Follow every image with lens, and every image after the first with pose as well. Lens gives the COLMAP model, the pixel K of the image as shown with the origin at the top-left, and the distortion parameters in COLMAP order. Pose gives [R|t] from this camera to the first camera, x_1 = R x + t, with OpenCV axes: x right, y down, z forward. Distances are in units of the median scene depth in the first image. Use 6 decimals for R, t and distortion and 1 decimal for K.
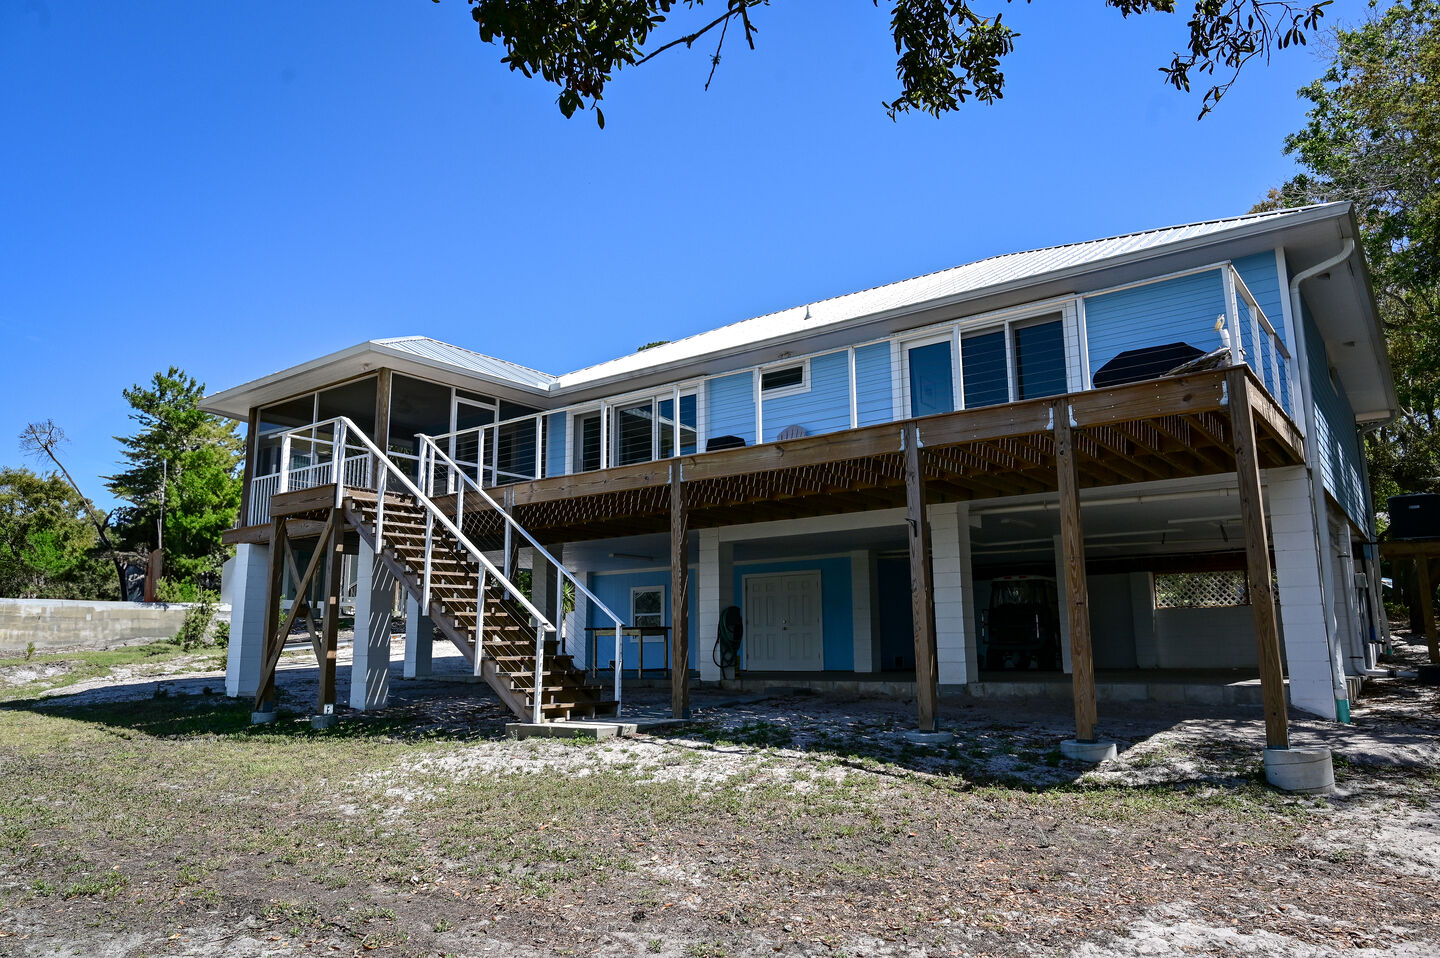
lens RADIAL K [[965.7, 0, 716.8], [0, 965.7, 475.0], [0, 0, 1]] dist [0.001511, 0.000556]
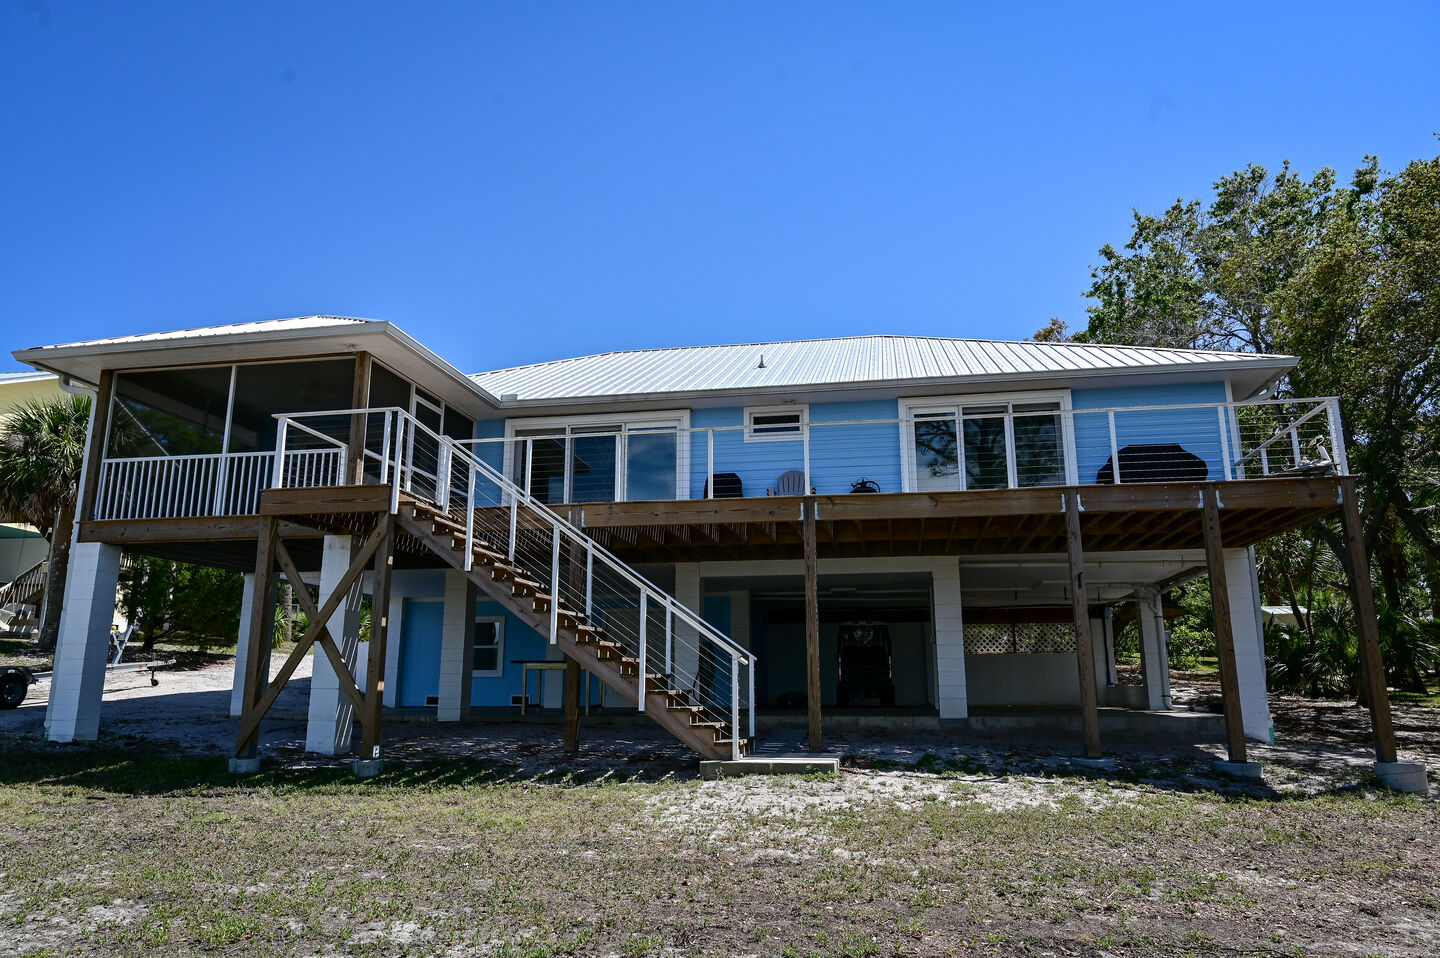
lens RADIAL K [[965.7, 0, 713.2], [0, 965.7, 477.3], [0, 0, 1]] dist [0.001511, 0.000556]
pose [[0.895066, 0.102378, 0.434022, -0.506095], [-0.086935, 0.994675, -0.055344, 0.024373], [-0.437377, 0.011804, 0.899201, 0.107828]]
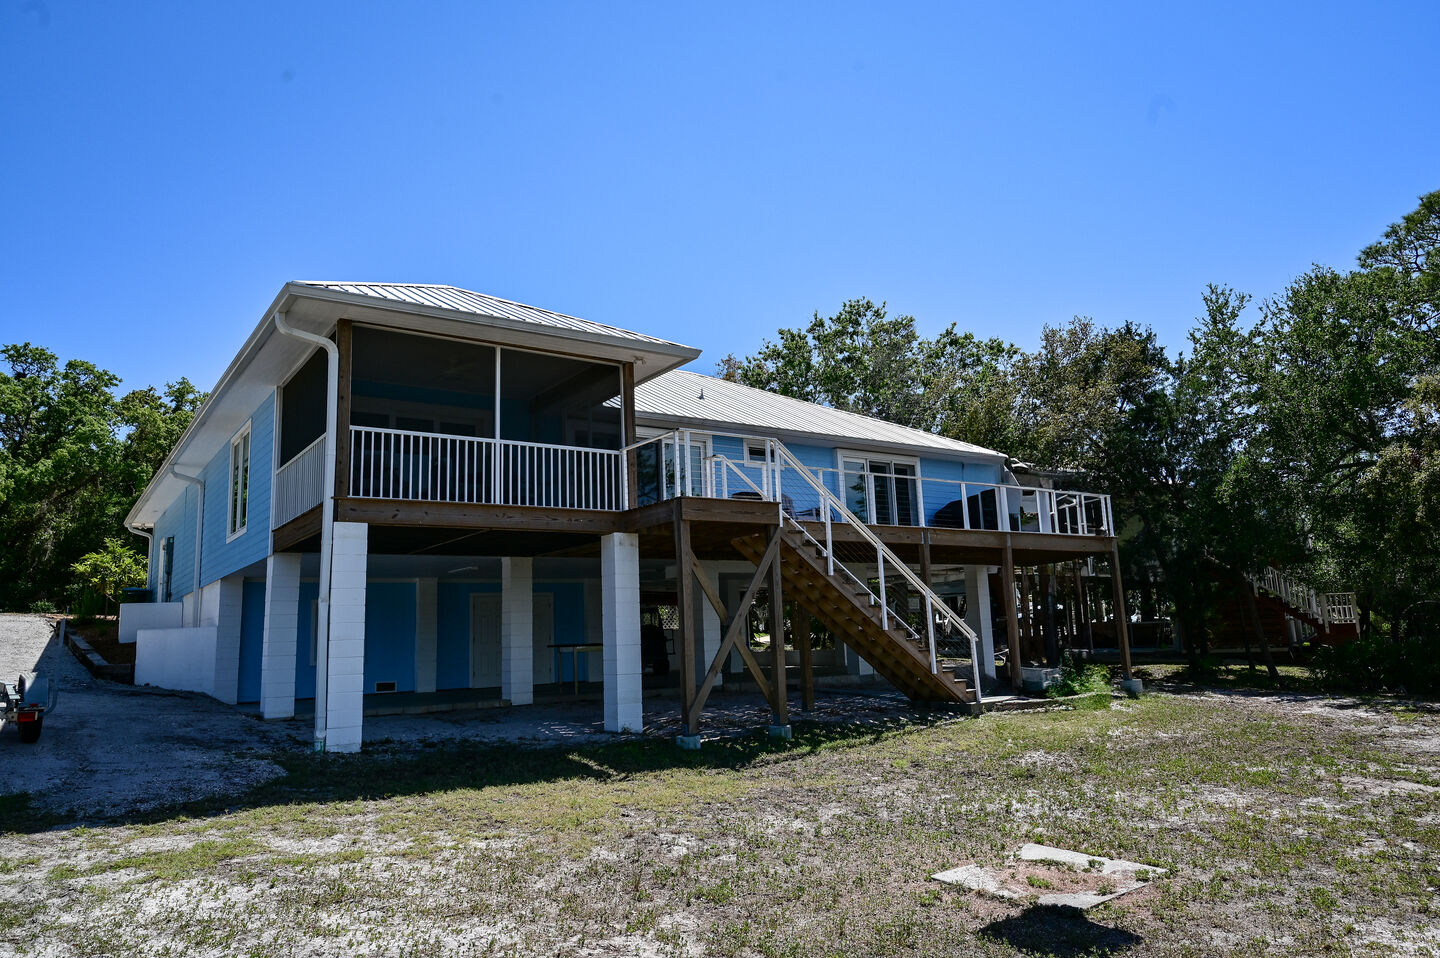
lens RADIAL K [[965.7, 0, 722.8], [0, 965.7, 480.9], [0, 0, 1]] dist [0.001511, 0.000556]
pose [[0.296845, 0.153703, 0.942475, -1.388327], [-0.135370, 0.983767, -0.117801, 0.115285], [-0.945282, -0.092615, 0.312833, 0.724430]]
